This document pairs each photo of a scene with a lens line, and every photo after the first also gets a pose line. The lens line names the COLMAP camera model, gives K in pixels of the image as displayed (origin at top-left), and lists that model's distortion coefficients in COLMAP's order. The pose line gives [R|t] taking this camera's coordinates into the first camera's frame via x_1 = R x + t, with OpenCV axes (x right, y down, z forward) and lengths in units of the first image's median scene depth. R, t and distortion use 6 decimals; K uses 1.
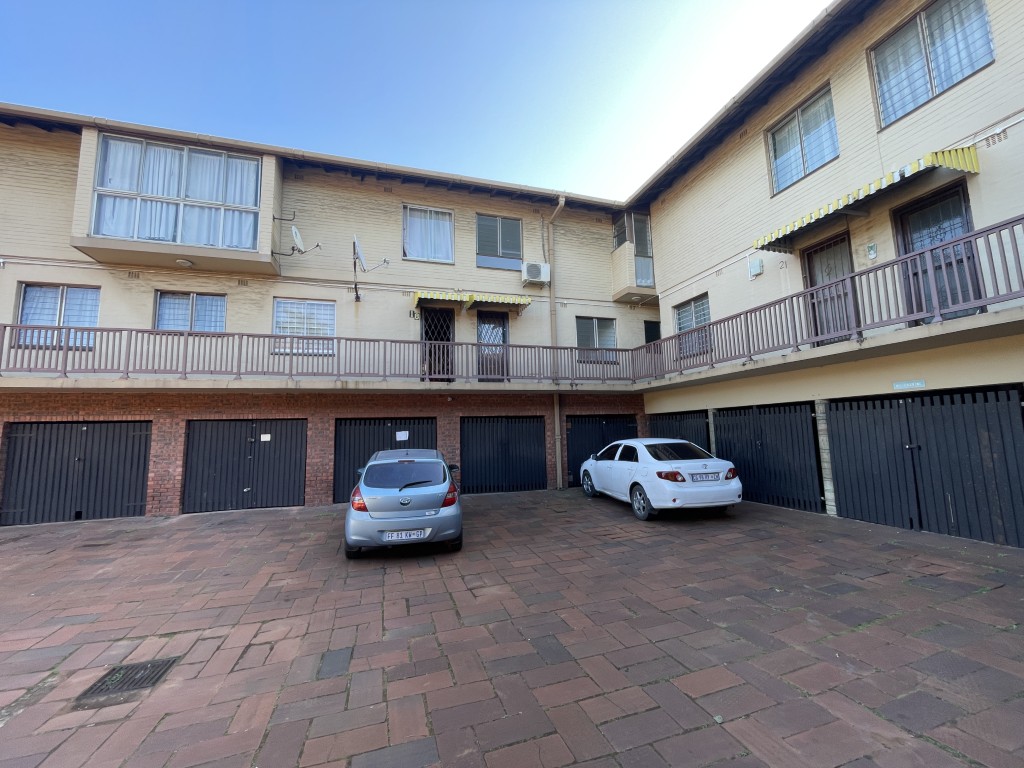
lens RADIAL K [[414.7, 0, 511.8], [0, 414.7, 381.8], [0, 0, 1]] dist [-0.001049, 0.000041]
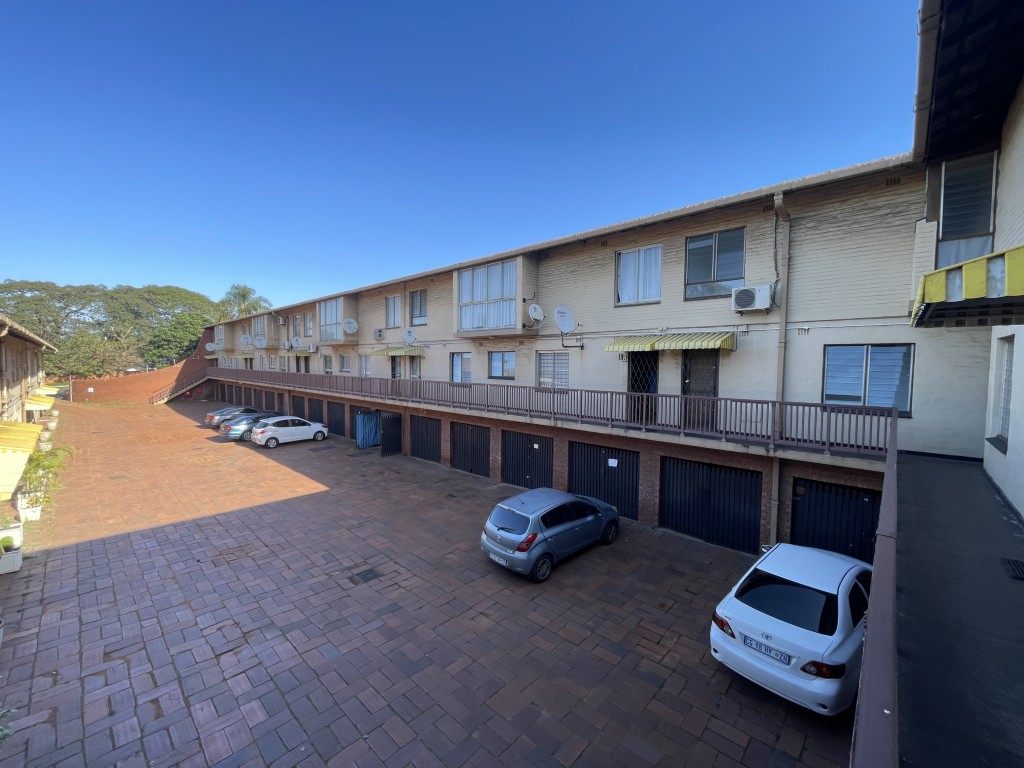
lens RADIAL K [[414.7, 0, 511.5], [0, 414.7, 383.9], [0, 0, 1]] dist [-0.001049, 0.000041]
pose [[0.495270, 0.073631, -0.865613, 0.669098], [0.080537, 0.988219, 0.130140, -0.301028], [0.864998, -0.134169, 0.483506, 0.231846]]
